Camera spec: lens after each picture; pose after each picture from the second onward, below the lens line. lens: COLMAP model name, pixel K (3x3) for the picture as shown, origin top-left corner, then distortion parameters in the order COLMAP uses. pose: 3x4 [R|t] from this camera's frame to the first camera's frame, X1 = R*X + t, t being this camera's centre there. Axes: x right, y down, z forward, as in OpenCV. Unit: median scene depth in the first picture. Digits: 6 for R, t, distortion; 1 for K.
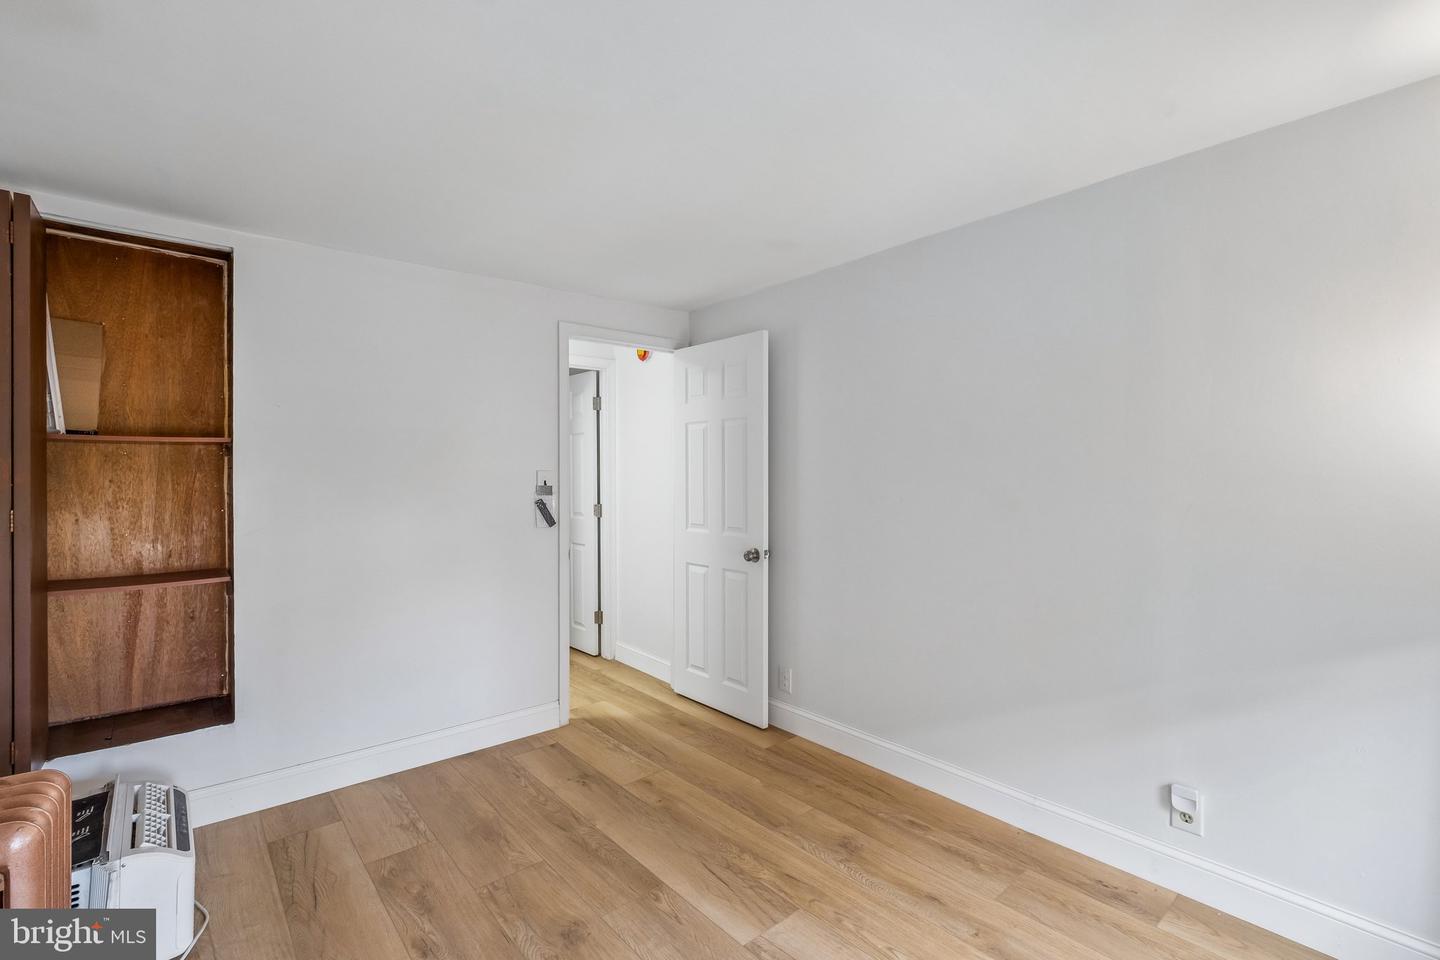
lens RADIAL K [[634.5, 0, 705.8], [0, 634.5, 474.3], [0, 0, 1]] dist [-0.001905, -0.000835]
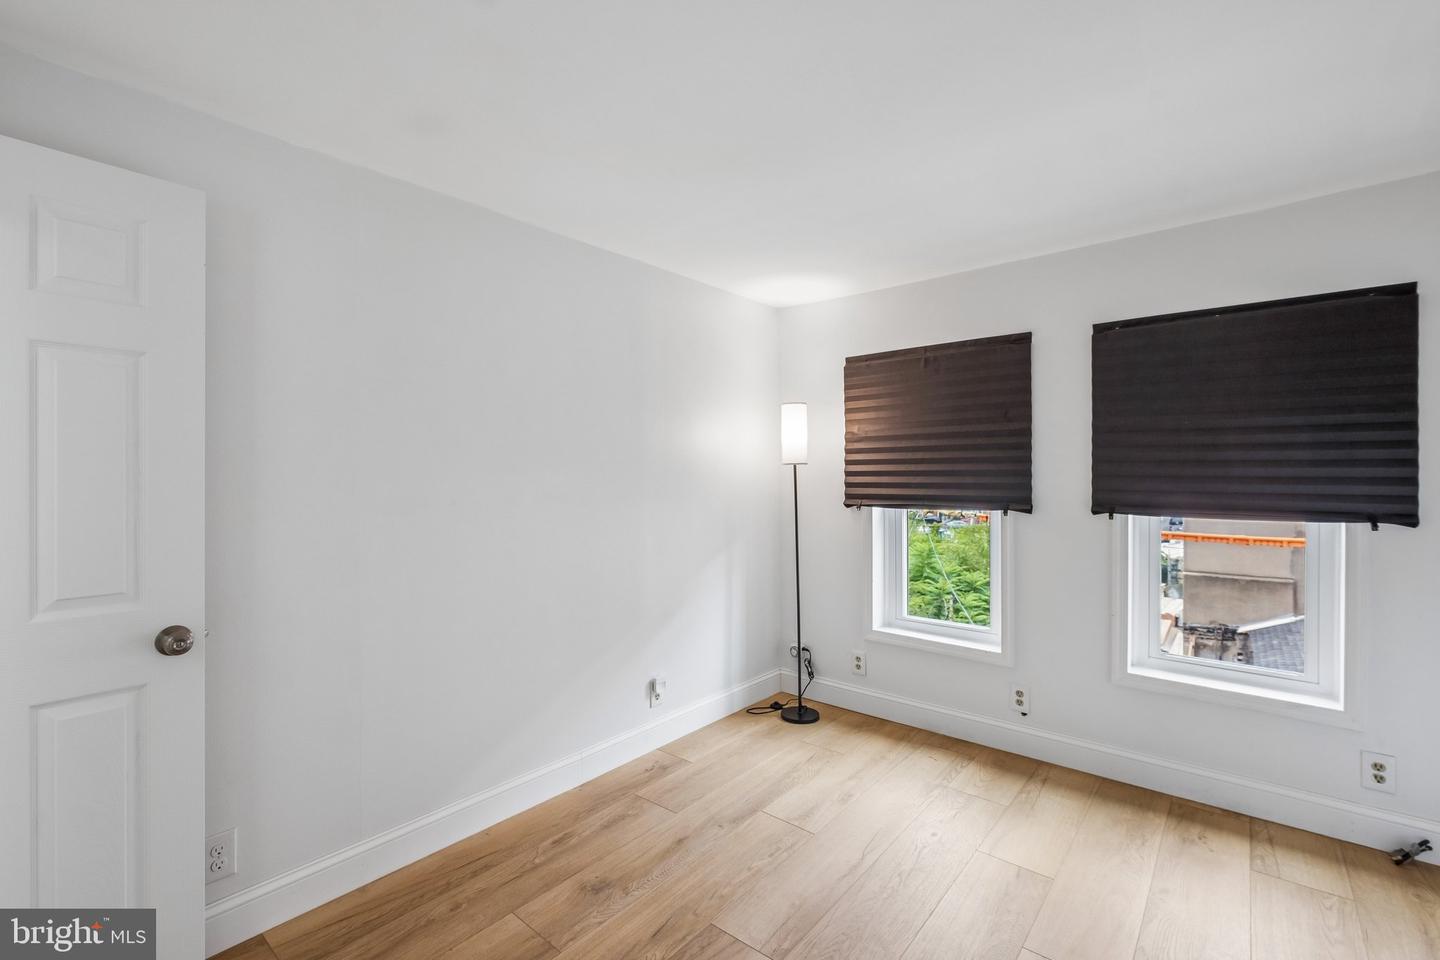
lens RADIAL K [[634.5, 0, 705.8], [0, 634.5, 474.3], [0, 0, 1]] dist [-0.001905, -0.000835]
pose [[-0.161672, 0.001259, 0.986844, -0.639934], [0.004657, 0.999989, -0.000513, 0.002864], [-0.986833, 0.004513, -0.161677, 0.926013]]
